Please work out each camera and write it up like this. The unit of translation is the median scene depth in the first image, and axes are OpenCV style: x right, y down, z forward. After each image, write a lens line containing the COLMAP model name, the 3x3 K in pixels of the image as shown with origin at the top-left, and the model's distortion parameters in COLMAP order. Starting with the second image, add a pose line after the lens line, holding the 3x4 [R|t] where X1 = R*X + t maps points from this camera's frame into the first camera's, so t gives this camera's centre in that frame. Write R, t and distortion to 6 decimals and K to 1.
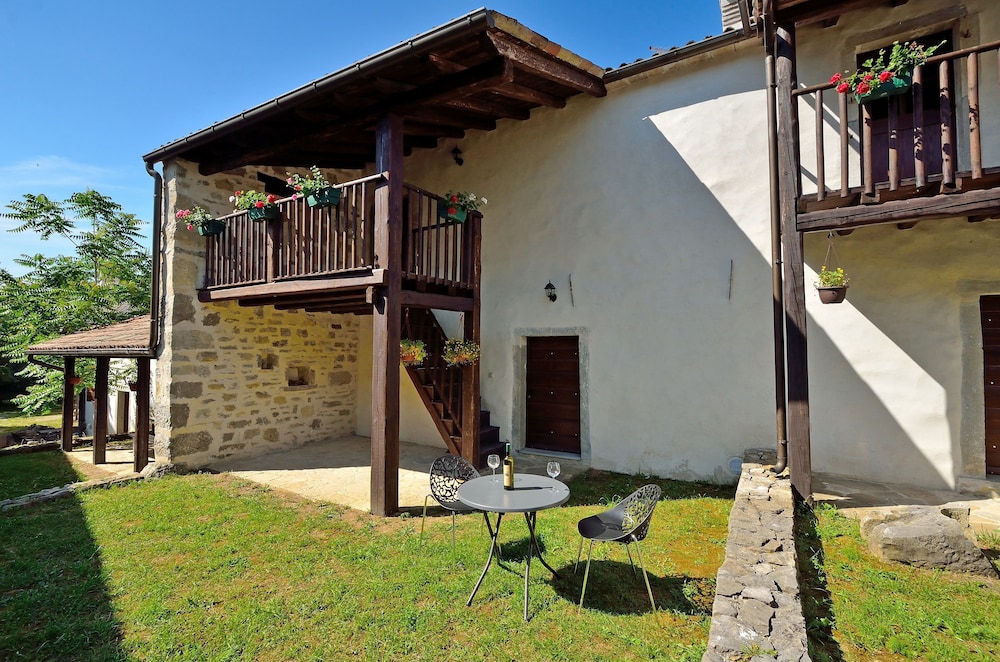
lens RADIAL K [[466.8, 0, 500.0], [0, 466.8, 331.0], [0, 0, 1]] dist [-0.001775, -0.000516]
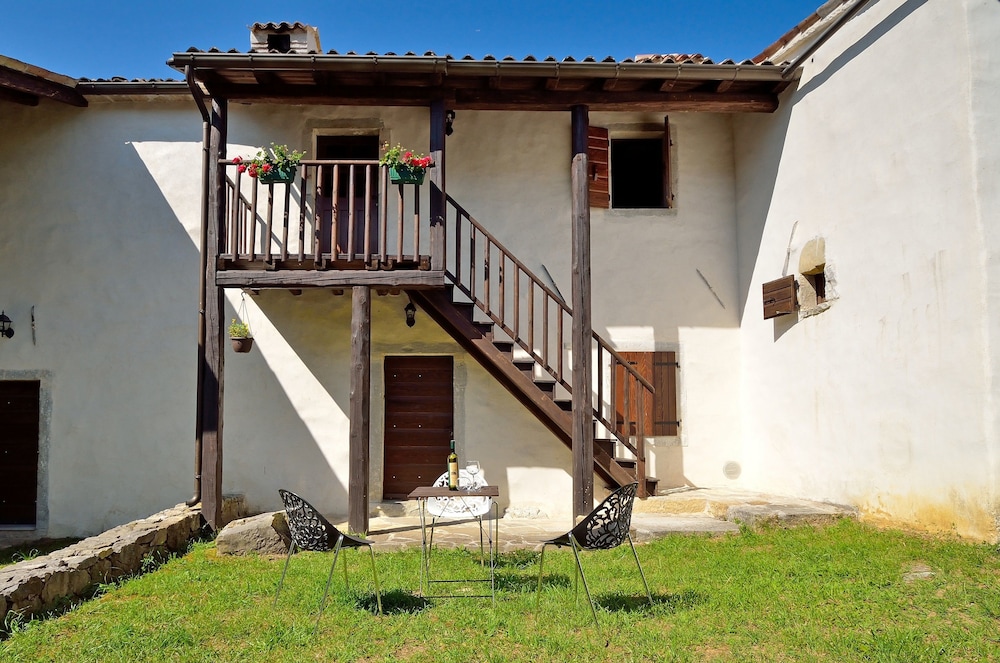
lens RADIAL K [[660.6, 0, 500.5], [0, 660.6, 387.5], [0, 0, 1]] dist [0.035393, -0.041901]
pose [[0.853551, 0.040613, 0.519424, 0.268049], [-0.027254, 0.999073, -0.033330, 0.042261], [-0.520296, 0.014292, 0.853867, -0.468951]]
